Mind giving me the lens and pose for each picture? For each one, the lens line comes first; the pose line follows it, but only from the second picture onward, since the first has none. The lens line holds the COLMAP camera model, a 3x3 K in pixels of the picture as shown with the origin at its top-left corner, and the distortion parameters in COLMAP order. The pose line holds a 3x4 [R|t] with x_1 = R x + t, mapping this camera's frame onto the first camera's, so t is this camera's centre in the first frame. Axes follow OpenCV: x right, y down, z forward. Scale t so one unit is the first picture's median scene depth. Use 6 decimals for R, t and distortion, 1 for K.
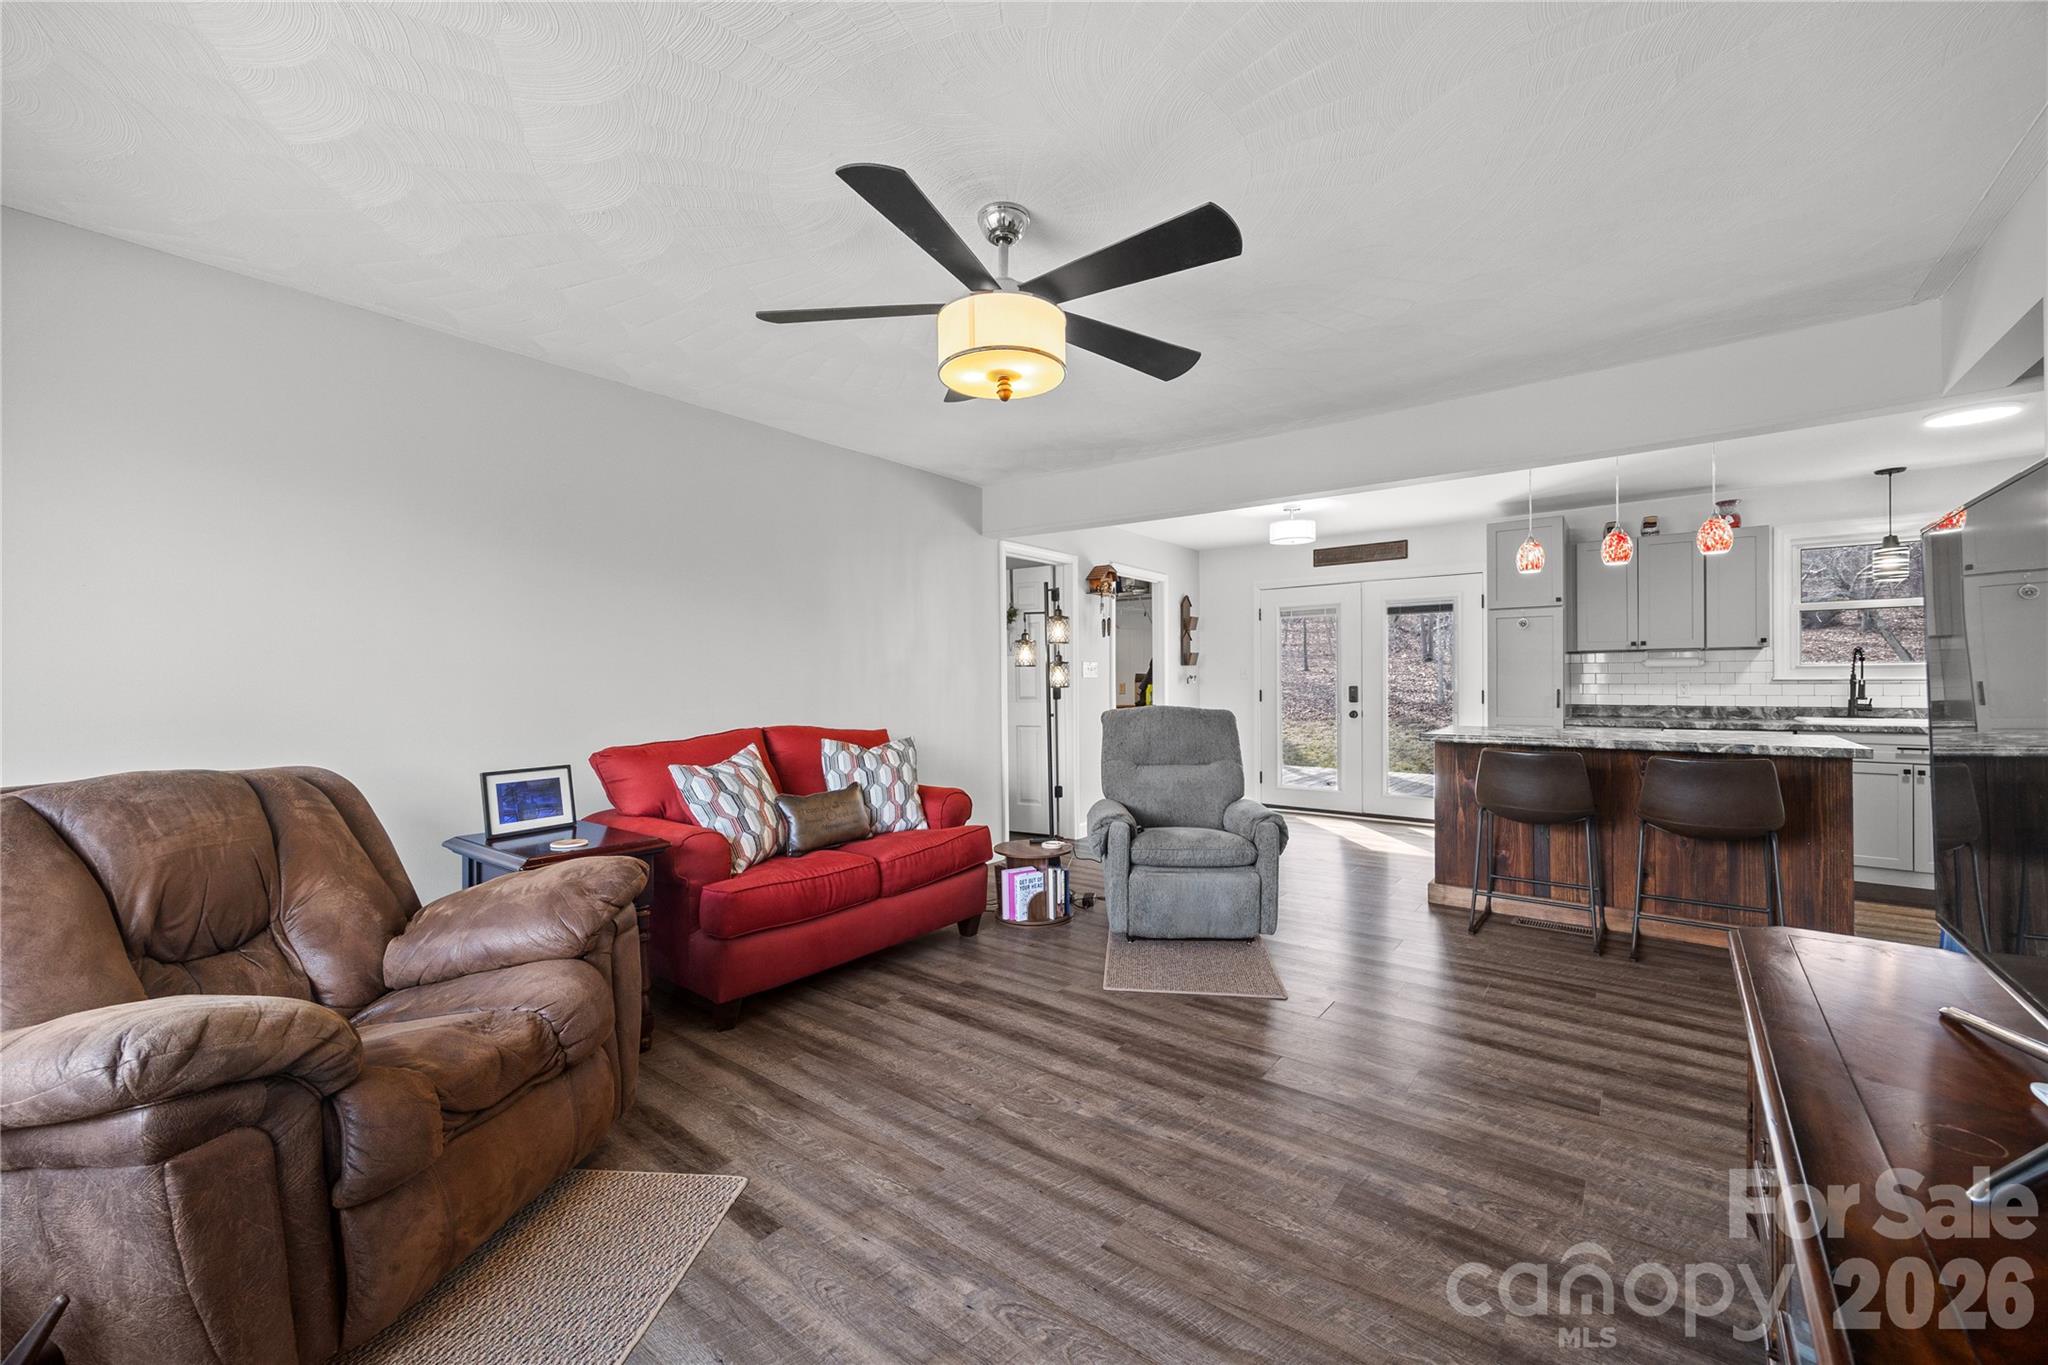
lens RADIAL K [[798.9, 0, 1021.0], [0, 798.9, 685.0], [0, 0, 1]] dist [0.003458, 0.000066]
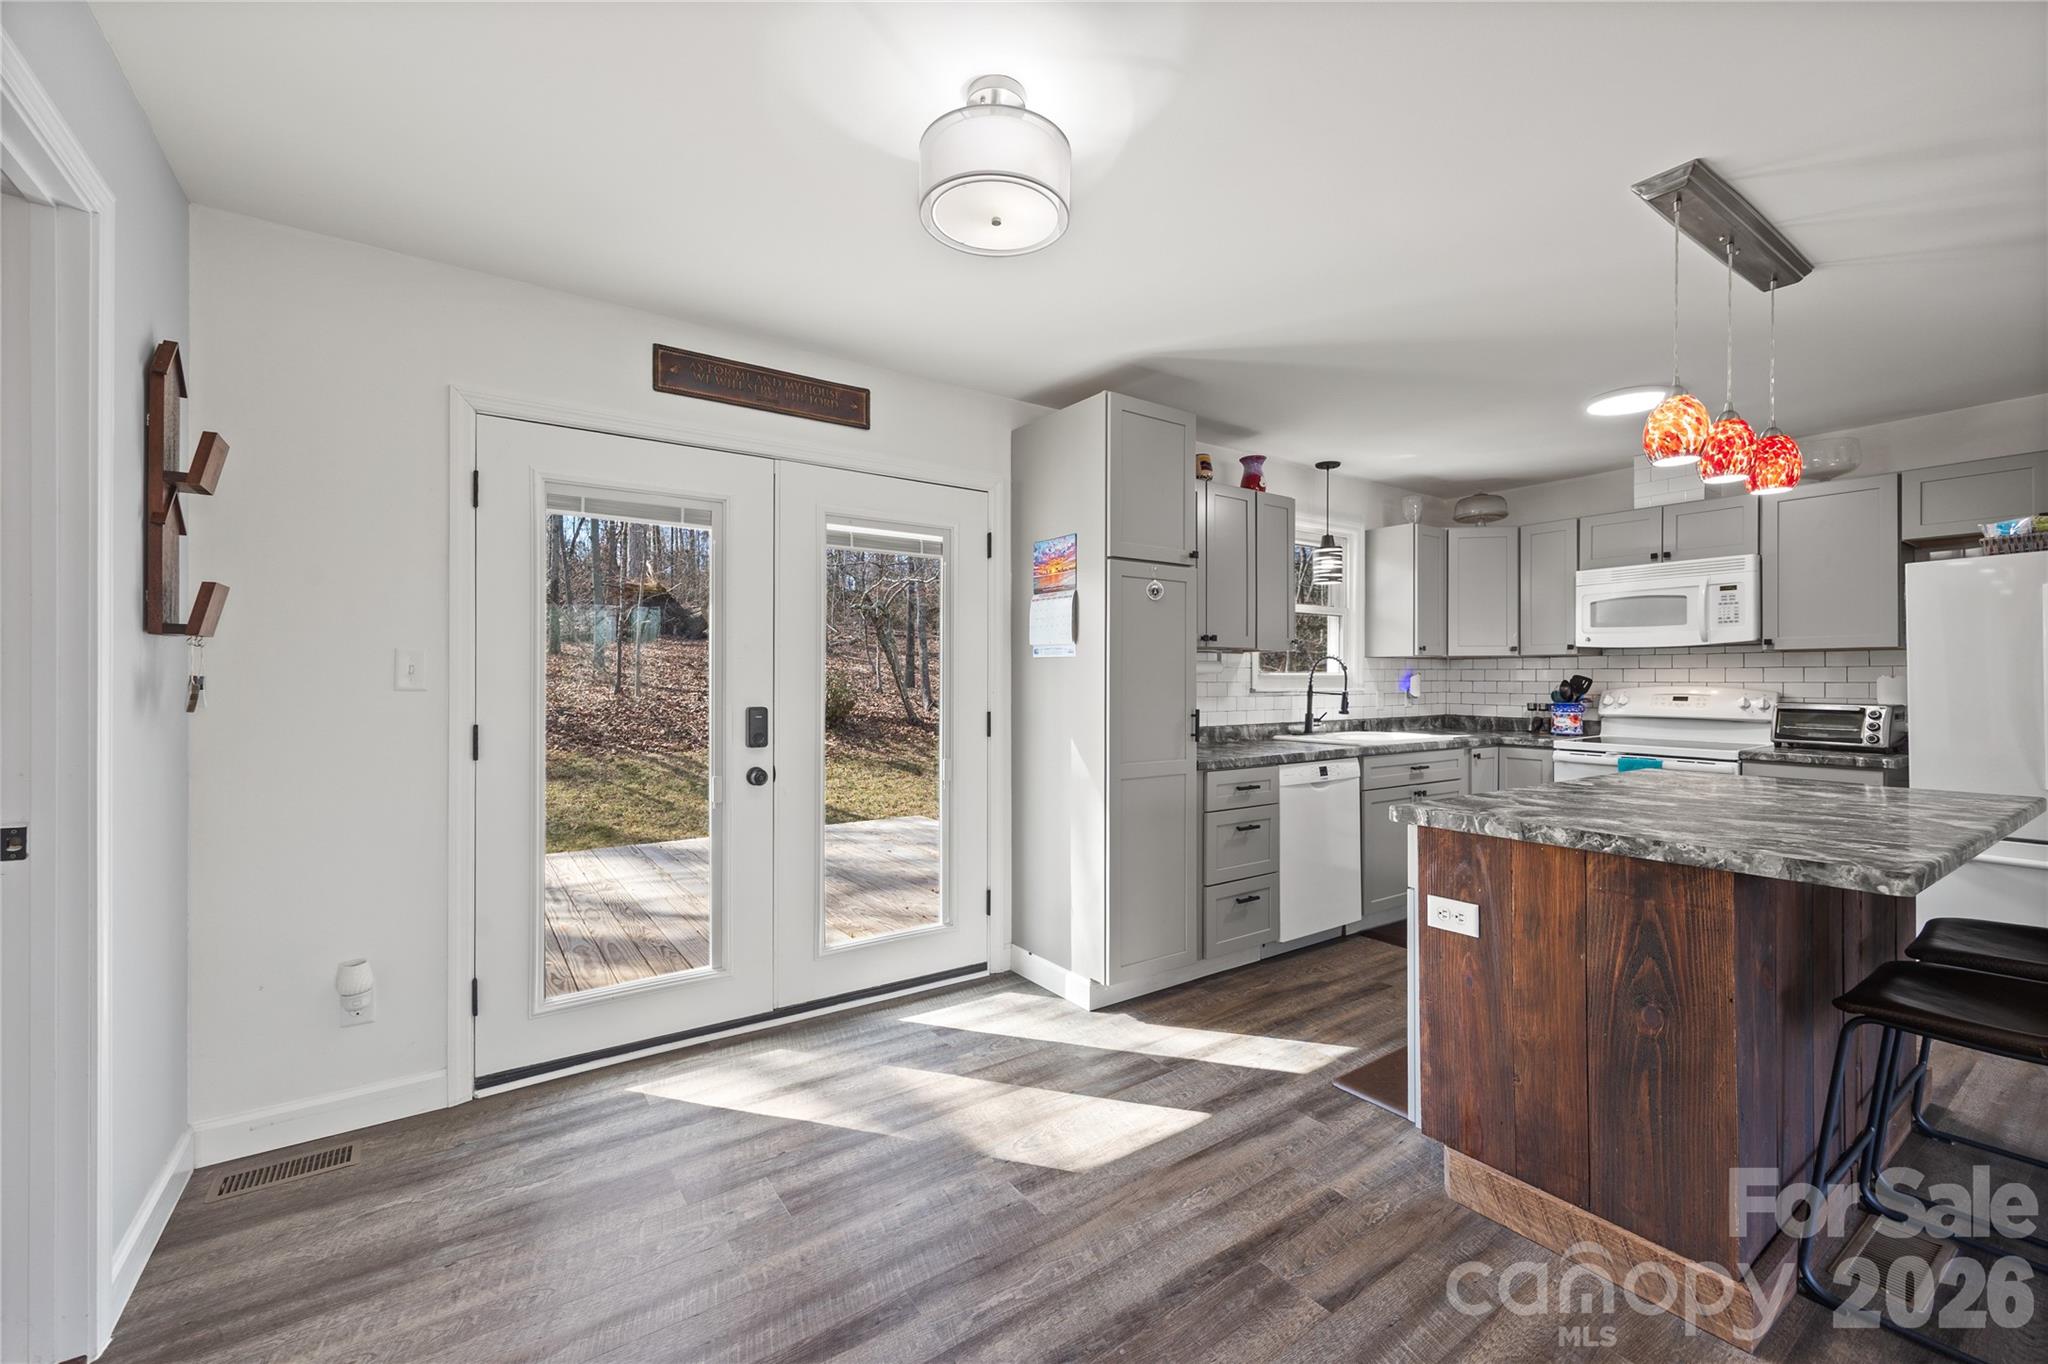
lens RADIAL K [[798.9, 0, 1017.5], [0, 798.9, 683.1], [0, 0, 1]] dist [0.003458, 0.000066]
pose [[0.314502, -0.001508, 0.949256, 0.068413], [-0.000140, 0.999999, 0.001635, -0.012125], [-0.949257, -0.000647, 0.314501, 0.755512]]
